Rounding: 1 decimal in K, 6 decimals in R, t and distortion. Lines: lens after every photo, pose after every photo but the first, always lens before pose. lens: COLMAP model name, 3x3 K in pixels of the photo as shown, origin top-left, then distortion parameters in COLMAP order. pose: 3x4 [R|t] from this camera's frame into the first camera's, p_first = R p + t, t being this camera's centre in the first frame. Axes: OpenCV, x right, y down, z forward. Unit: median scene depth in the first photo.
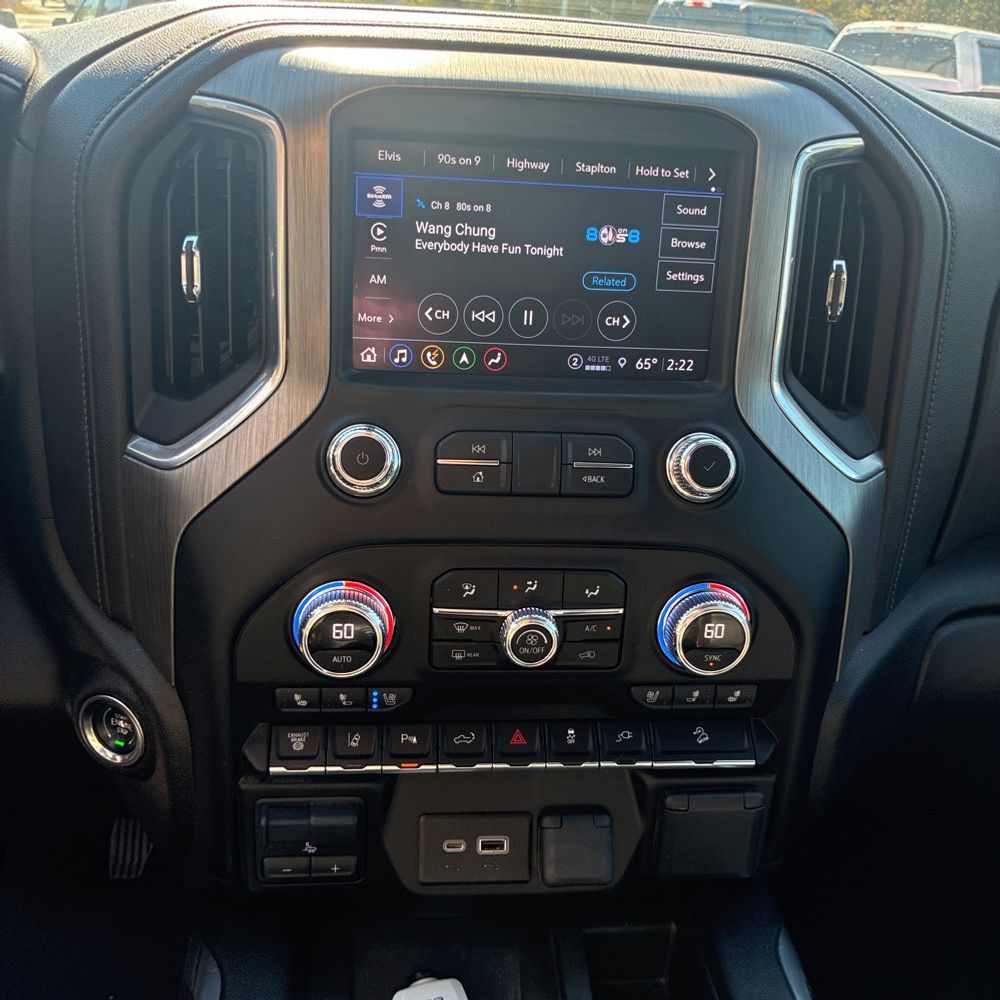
lens RADIAL K [[1026.4, 0, 495.9], [0, 1026.4, 492.1], [0, 0, 1]] dist [0.022408, -0.006890]
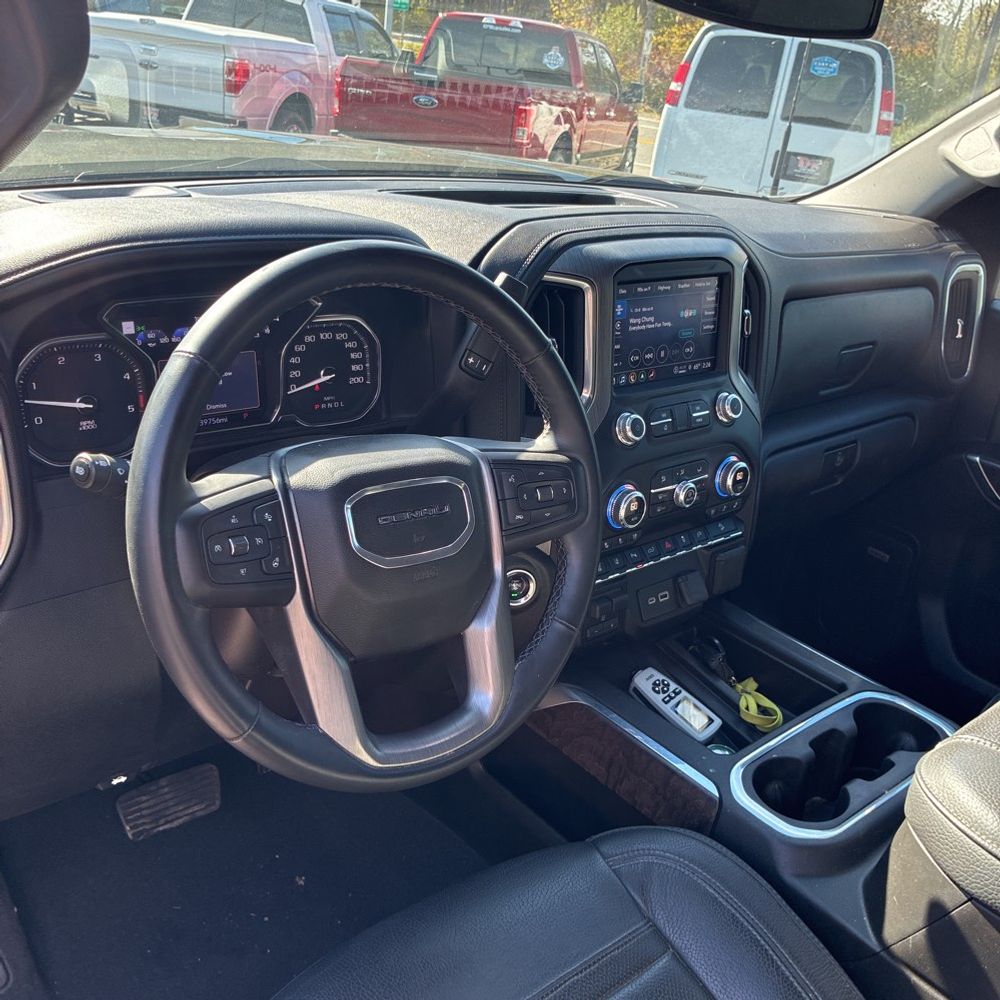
lens RADIAL K [[1010.8, 0, 499.7], [0, 1010.8, 503.9], [0, 0, 1]] dist [0.150026, -0.508715]
pose [[0.830085, -0.211797, 0.515850, -1.502025], [0.180002, 0.977314, 0.111613, -0.164773], [-0.527786, 0.000206, 0.849377, -0.705732]]
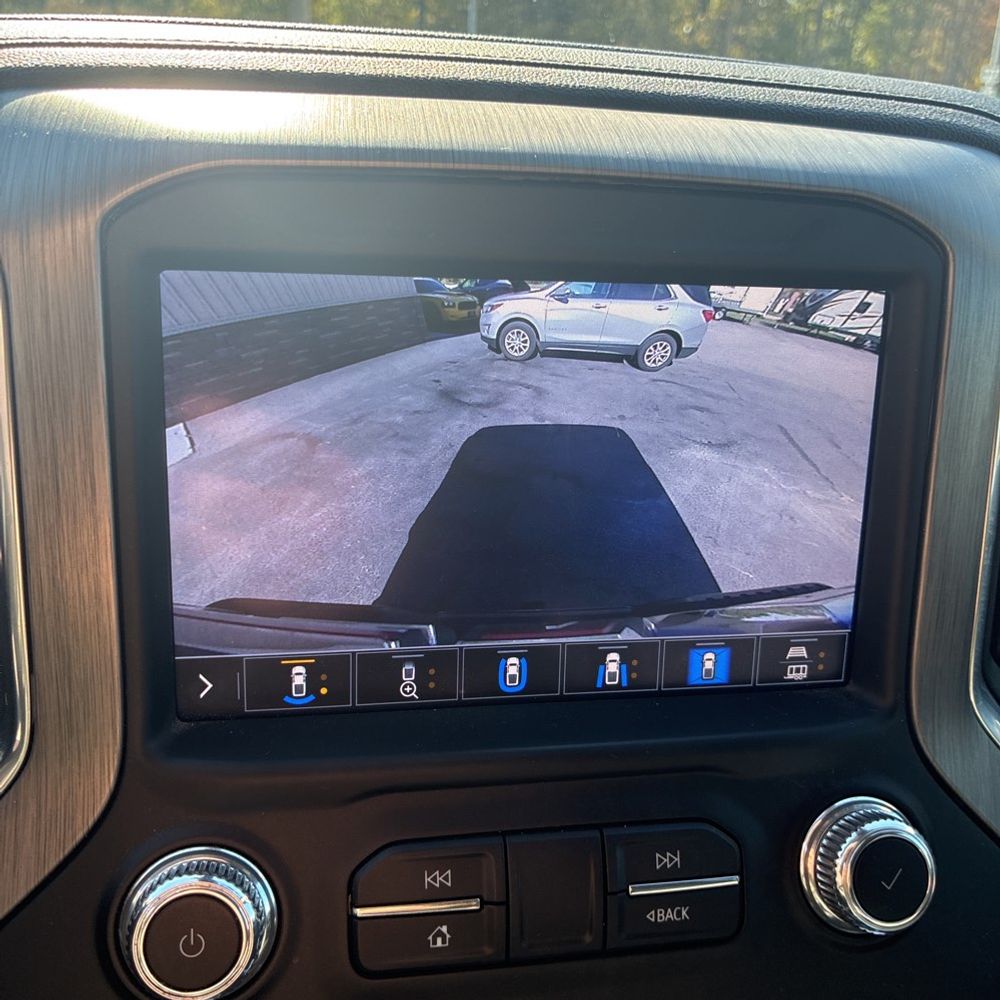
lens RADIAL K [[1092.5, 0, 481.2], [0, 1092.5, 498.4], [0, 0, 1]] dist [-0.008477, -0.012295]
pose [[0.994258, -0.043730, 0.097662, -0.039821], [0.050074, 0.996726, -0.063481, -0.188060], [-0.094566, 0.068006, 0.993193, 0.464973]]
